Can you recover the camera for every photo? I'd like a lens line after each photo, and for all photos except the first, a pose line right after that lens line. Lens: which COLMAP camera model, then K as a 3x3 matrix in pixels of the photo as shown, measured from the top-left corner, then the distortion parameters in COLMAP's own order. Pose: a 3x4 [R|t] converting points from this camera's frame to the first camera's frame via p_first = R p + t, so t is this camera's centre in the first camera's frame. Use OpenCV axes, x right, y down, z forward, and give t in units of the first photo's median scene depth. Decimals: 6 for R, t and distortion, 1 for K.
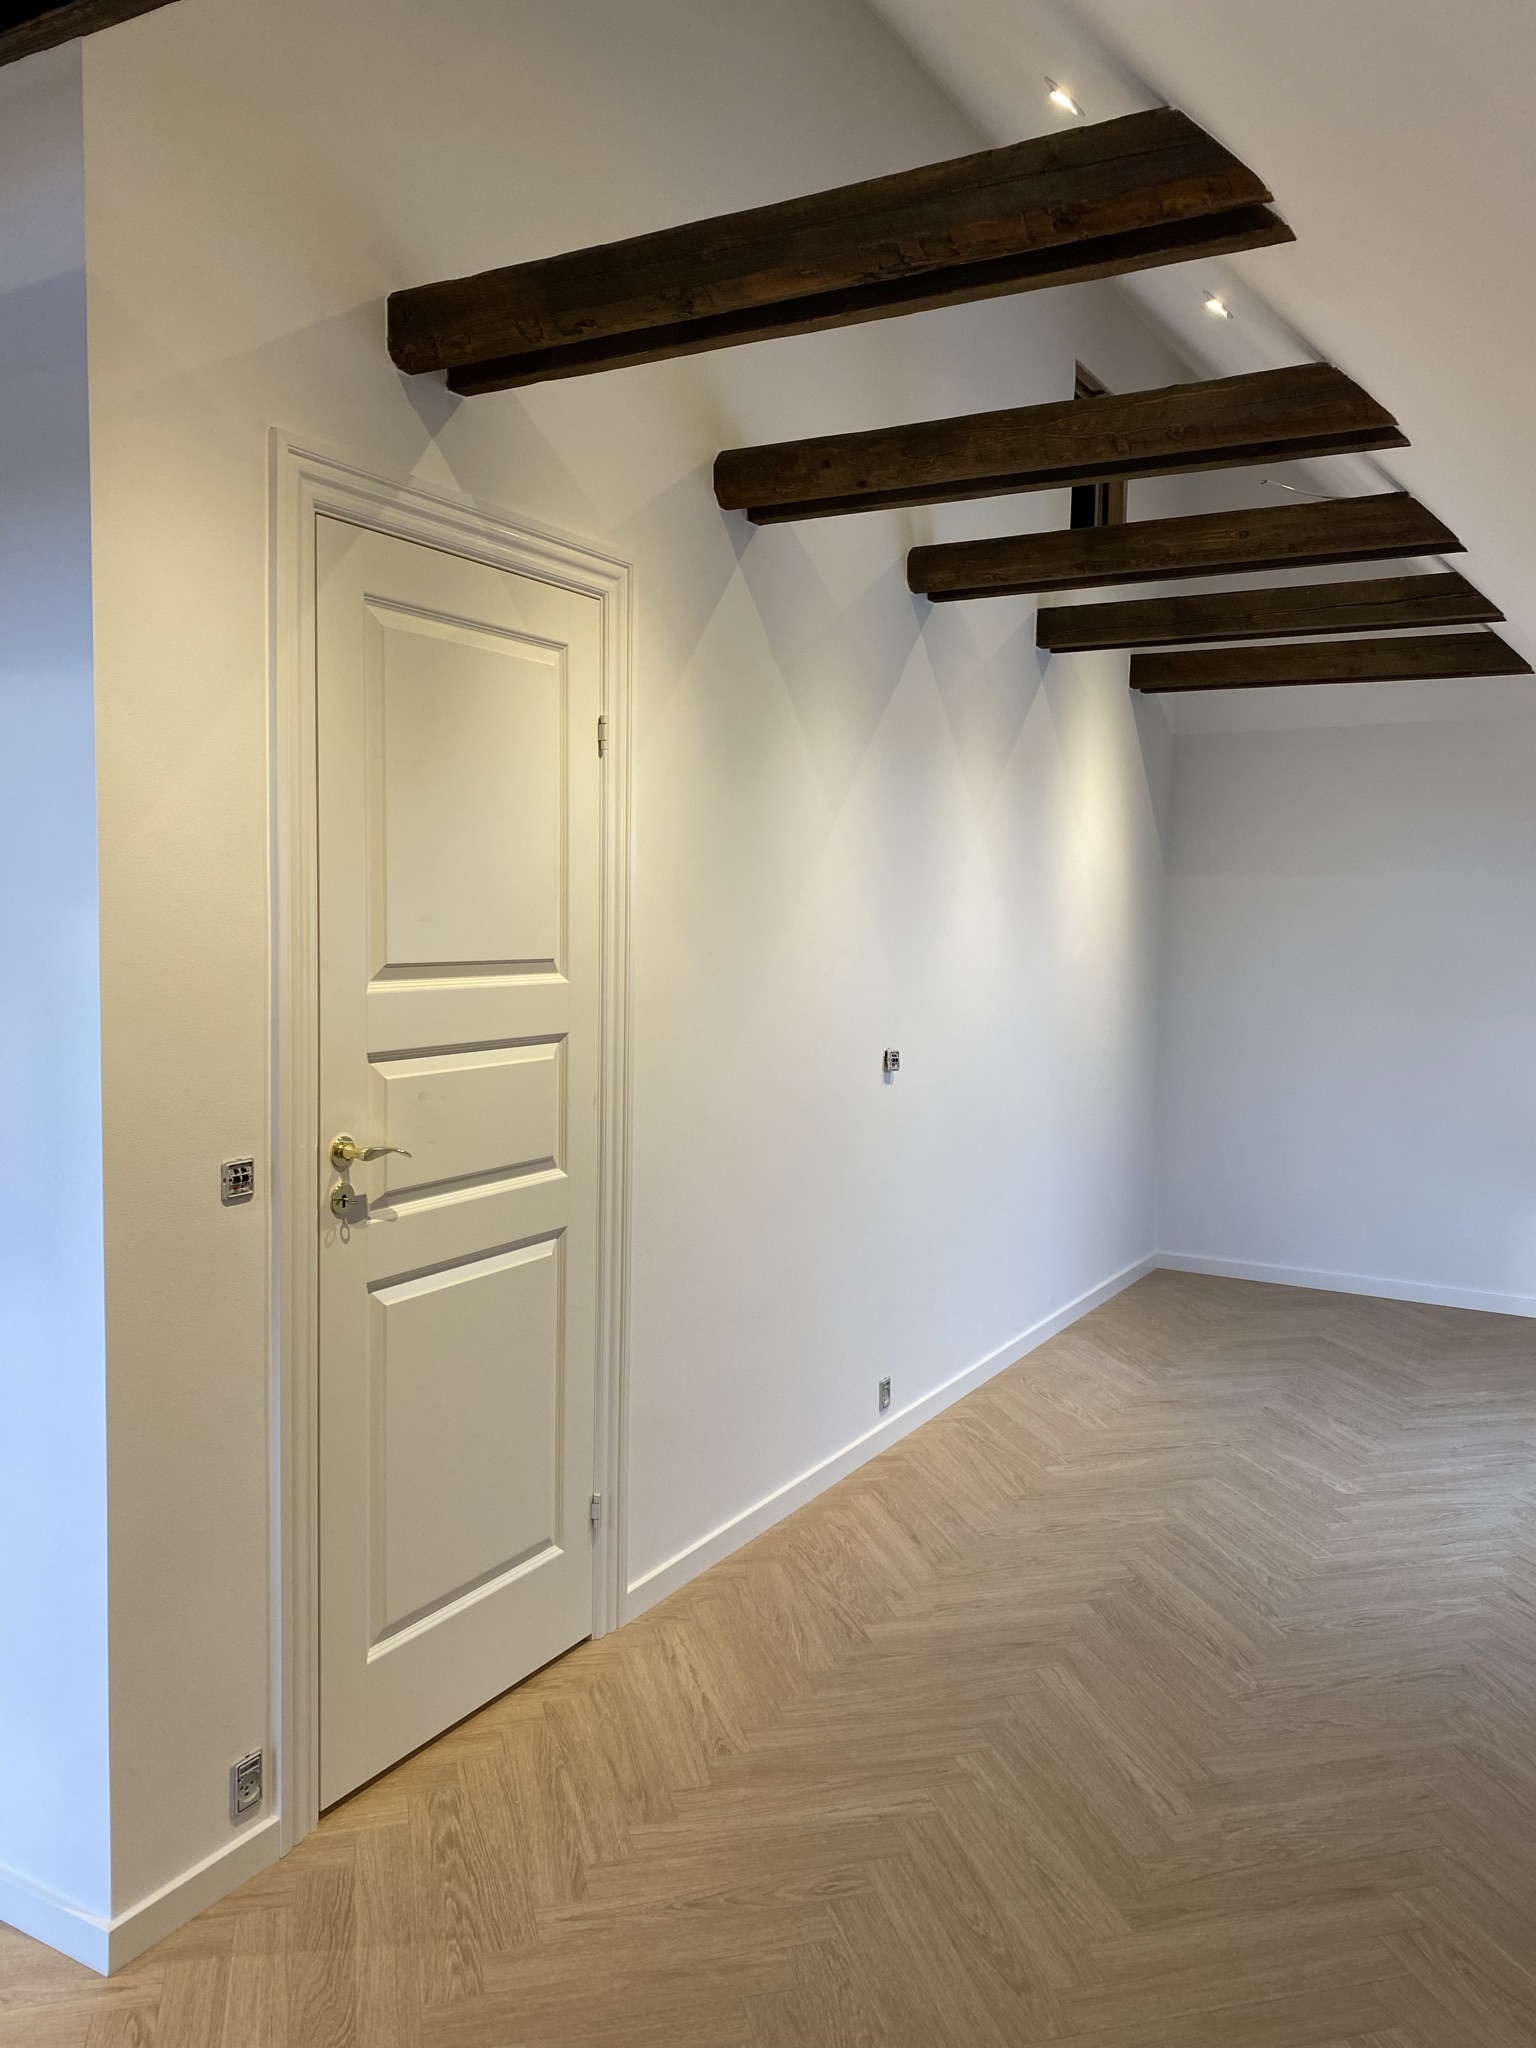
lens RADIAL K [[1603.5, 0, 756.7], [0, 1603.5, 1015.6], [0, 0, 1]] dist [-0.021950, 0.022200]
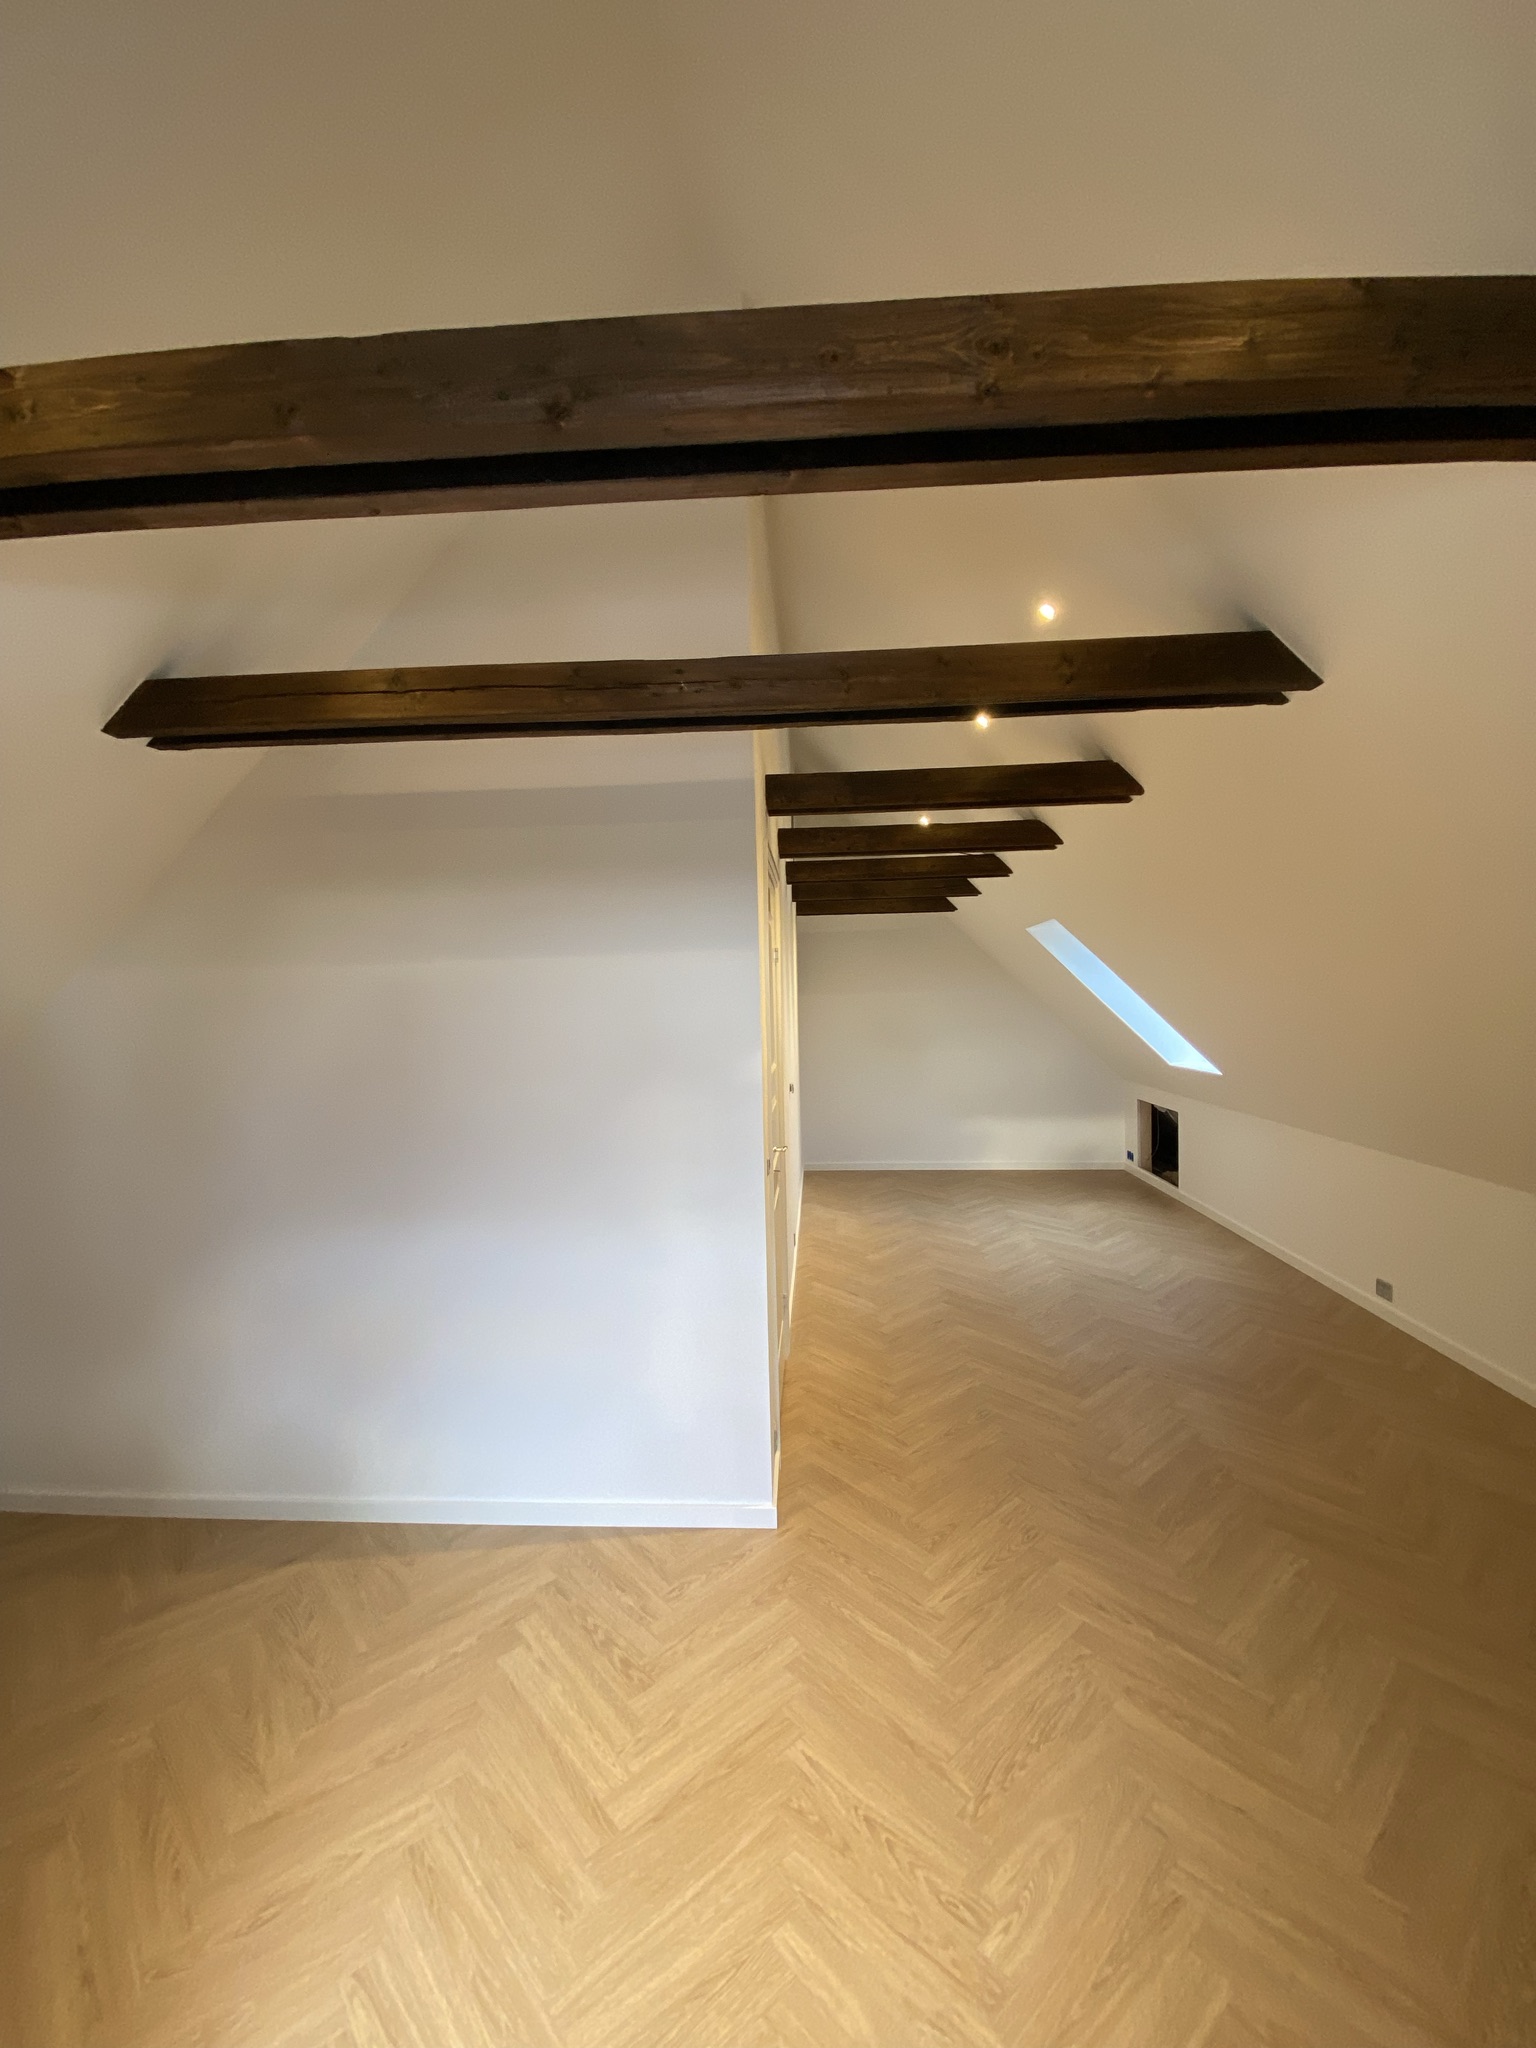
lens RADIAL K [[839.2, 0, 756.0], [0, 839.2, 1031.1], [0, 0, 1]] dist [-0.010556, -0.006424]
pose [[0.893640, -0.055832, 0.445299, -0.644349], [0.067865, 0.997633, -0.011109, -0.058334], [-0.443624, 0.040147, 0.895313, -0.046370]]
